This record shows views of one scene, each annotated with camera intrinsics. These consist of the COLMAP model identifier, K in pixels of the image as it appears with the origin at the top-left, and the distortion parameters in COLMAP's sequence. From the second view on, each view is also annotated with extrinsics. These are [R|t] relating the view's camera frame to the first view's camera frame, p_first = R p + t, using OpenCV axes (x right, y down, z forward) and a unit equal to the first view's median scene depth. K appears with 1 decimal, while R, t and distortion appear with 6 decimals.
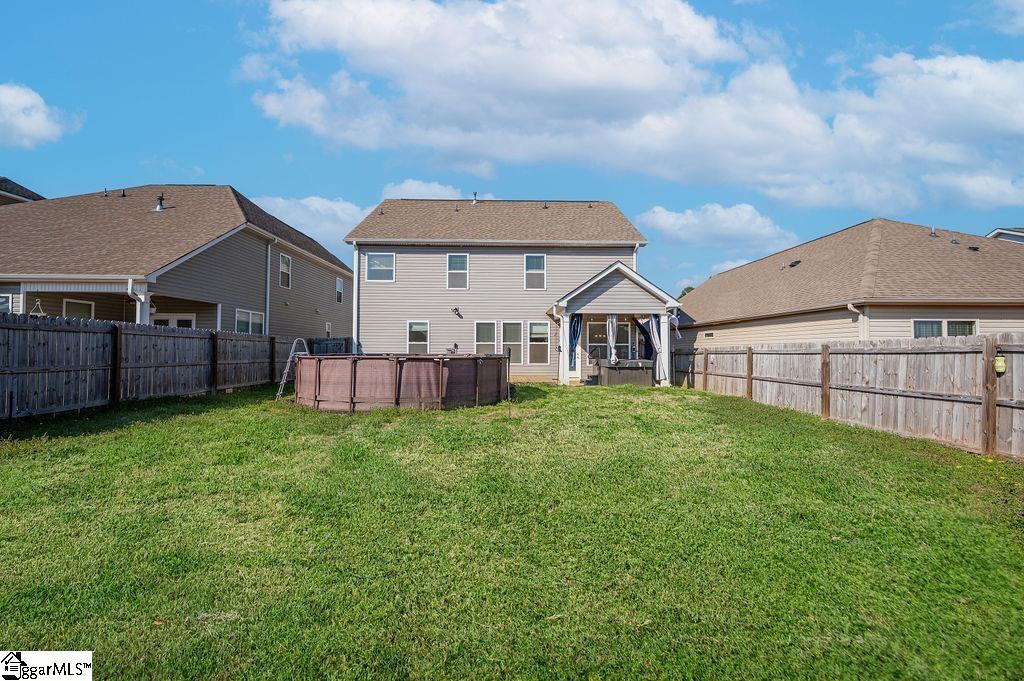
lens RADIAL K [[408.5, 0, 511.1], [0, 408.5, 345.2], [0, 0, 1]] dist [-0.001512, -0.000104]
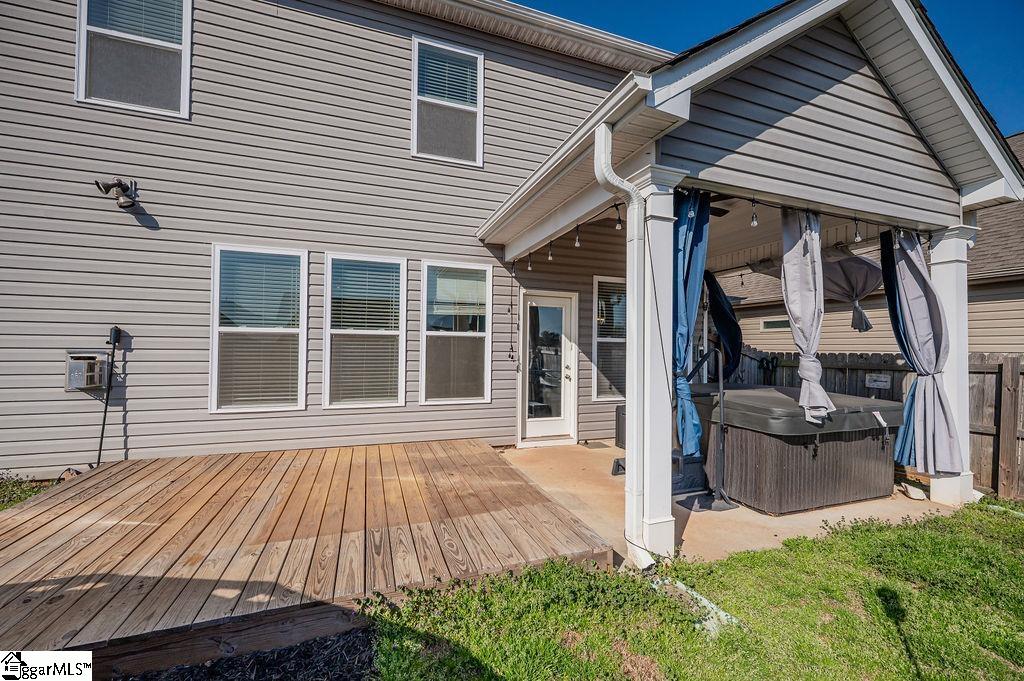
lens RADIAL K [[408.5, 0, 510.8], [0, 408.5, 342.5], [0, 0, 1]] dist [-0.001512, -0.000104]
pose [[0.948108, 0.012032, 0.317721, 0.007695], [-0.013275, 0.999910, 0.001748, 0.000667], [-0.317672, -0.005875, 0.948183, 0.690987]]
